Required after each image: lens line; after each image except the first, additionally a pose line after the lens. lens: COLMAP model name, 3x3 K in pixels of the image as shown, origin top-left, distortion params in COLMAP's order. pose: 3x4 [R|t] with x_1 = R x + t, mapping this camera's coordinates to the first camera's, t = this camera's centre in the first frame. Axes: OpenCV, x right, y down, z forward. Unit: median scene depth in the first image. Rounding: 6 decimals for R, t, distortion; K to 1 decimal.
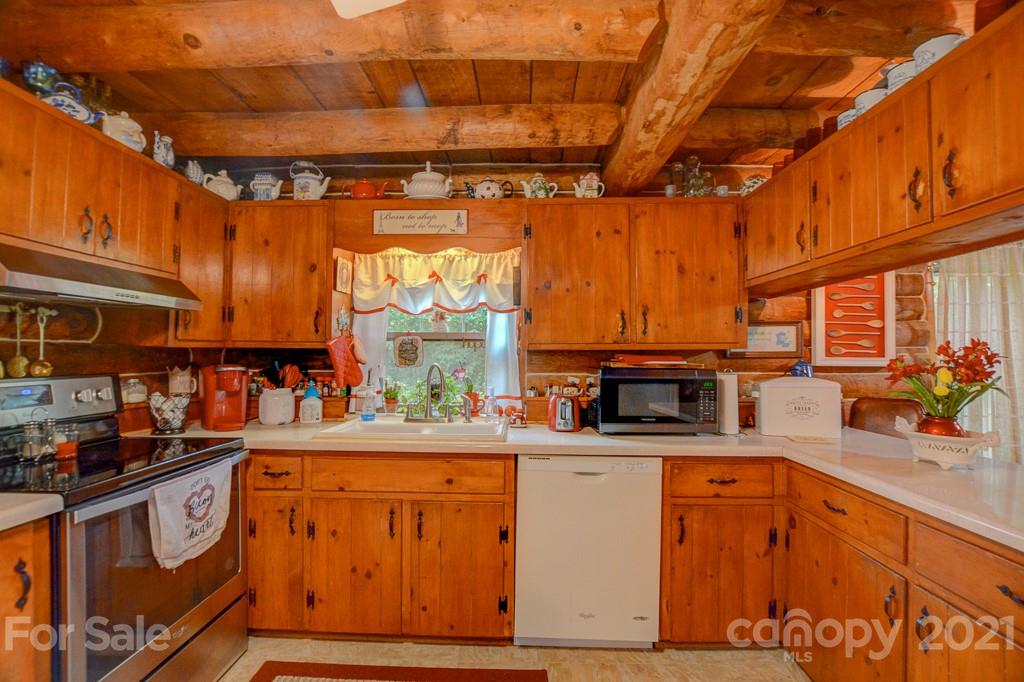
lens RADIAL K [[453.0, 0, 511.8], [0, 453.0, 344.4], [0, 0, 1]] dist [-0.033672, 0.004670]
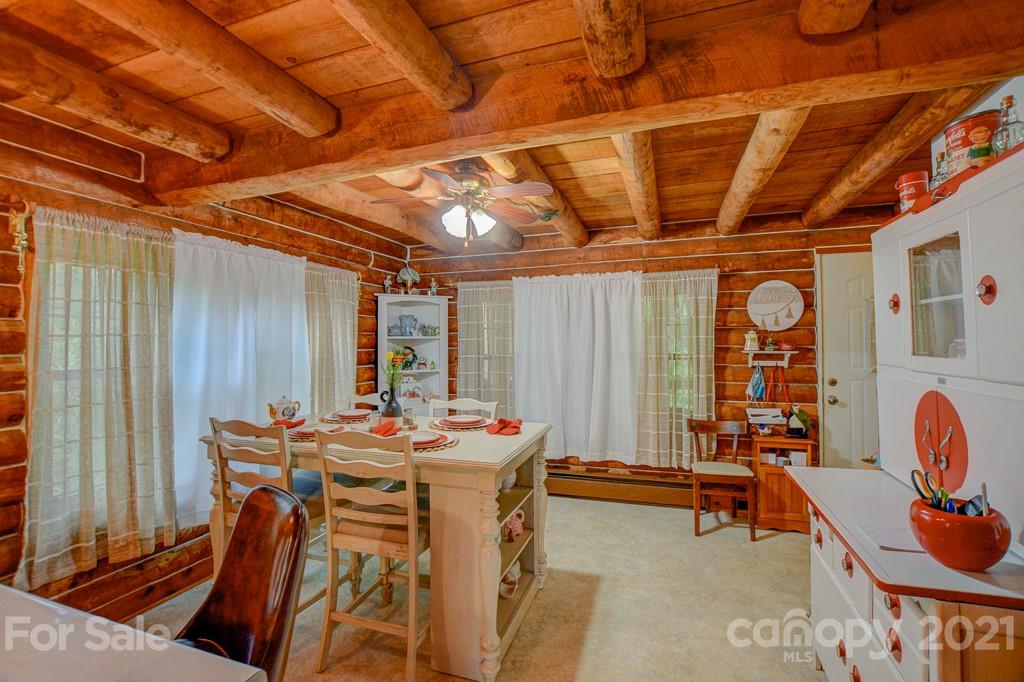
lens RADIAL K [[453.0, 0, 515.0], [0, 453.0, 336.0], [0, 0, 1]] dist [-0.033672, 0.004670]
pose [[0.301667, 0.005754, 0.953396, 0.552037], [-0.013943, 0.999901, -0.001623, -0.040277], [-0.953311, -0.012803, 0.301717, -0.001627]]
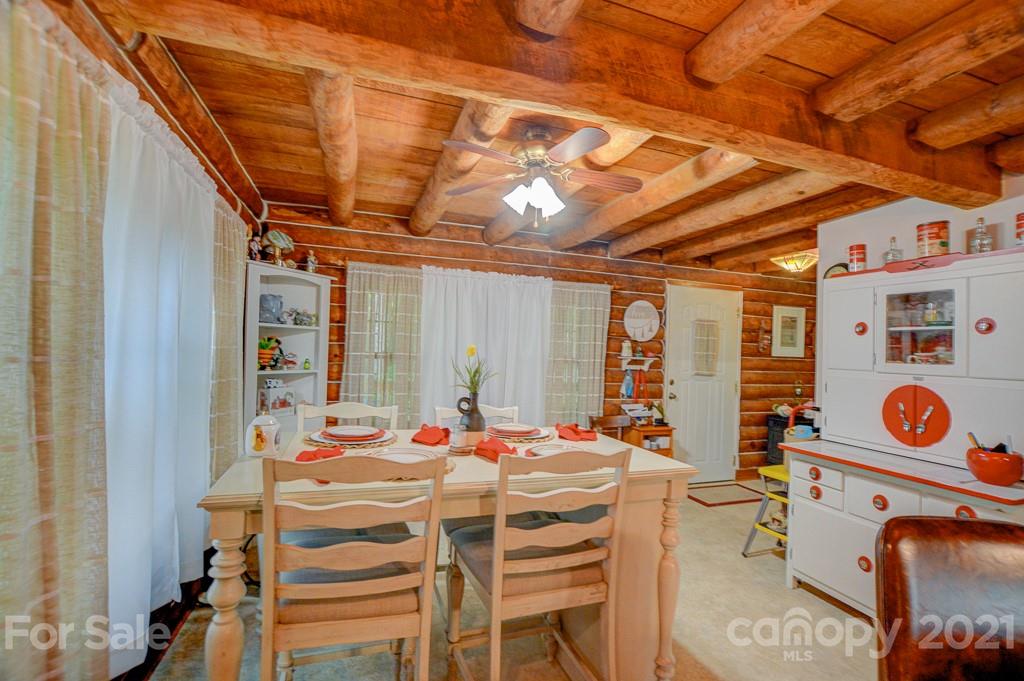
lens RADIAL K [[453.0, 0, 507.7], [0, 453.0, 342.2], [0, 0, 1]] dist [-0.033672, 0.004670]
pose [[-0.350632, -0.000989, 0.936513, 0.691834], [-0.059517, 0.998002, -0.021229, 0.004818], [-0.934620, -0.063182, -0.349990, 0.805236]]
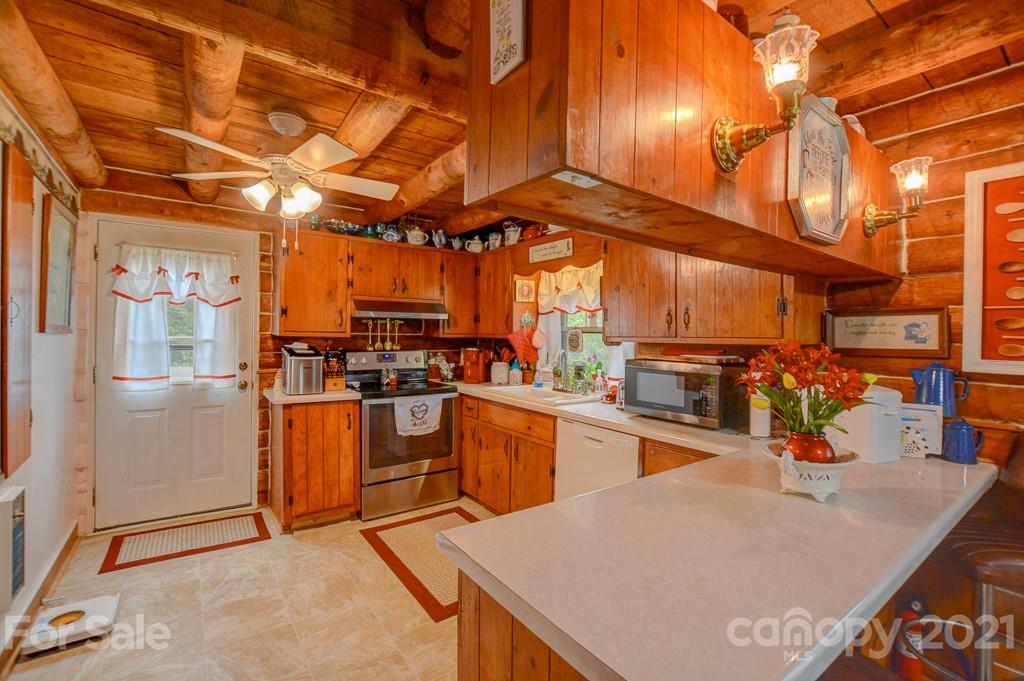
lens RADIAL K [[453.0, 0, 511.6], [0, 453.0, 337.0], [0, 0, 1]] dist [-0.033672, 0.004670]
pose [[0.600123, 0.009257, -0.799854, 0.884737], [0.005008, 0.999870, 0.015329, -0.021032], [0.799892, -0.013205, 0.599999, 0.038150]]
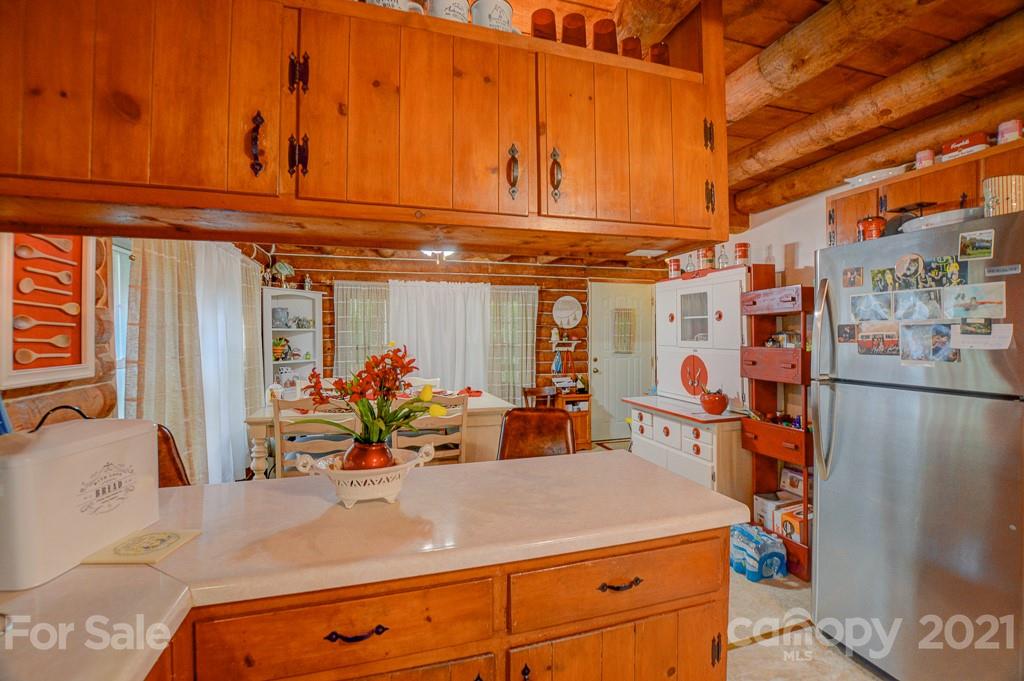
lens RADIAL K [[453.0, 0, 507.1], [0, 453.0, 337.6], [0, 0, 1]] dist [-0.033672, 0.004670]
pose [[-0.316374, -0.010135, 0.948580, 0.069808], [-0.021427, 0.999764, 0.003535, -0.024223], [-0.948393, -0.019207, -0.316517, 0.690872]]
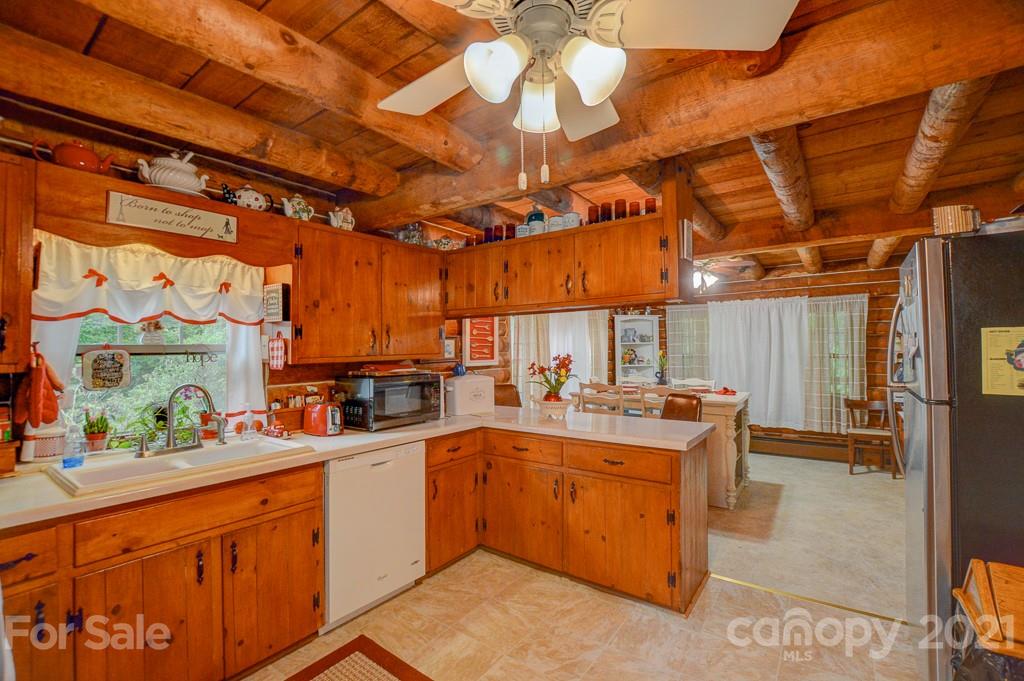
lens RADIAL K [[453.0, 0, 510.2], [0, 453.0, 341.3], [0, 0, 1]] dist [-0.033672, 0.004670]
pose [[0.570522, 0.001108, 0.821281, -0.541896], [-0.006252, 0.999976, 0.002994, -0.047081], [-0.821258, -0.006843, 0.570516, 0.000650]]
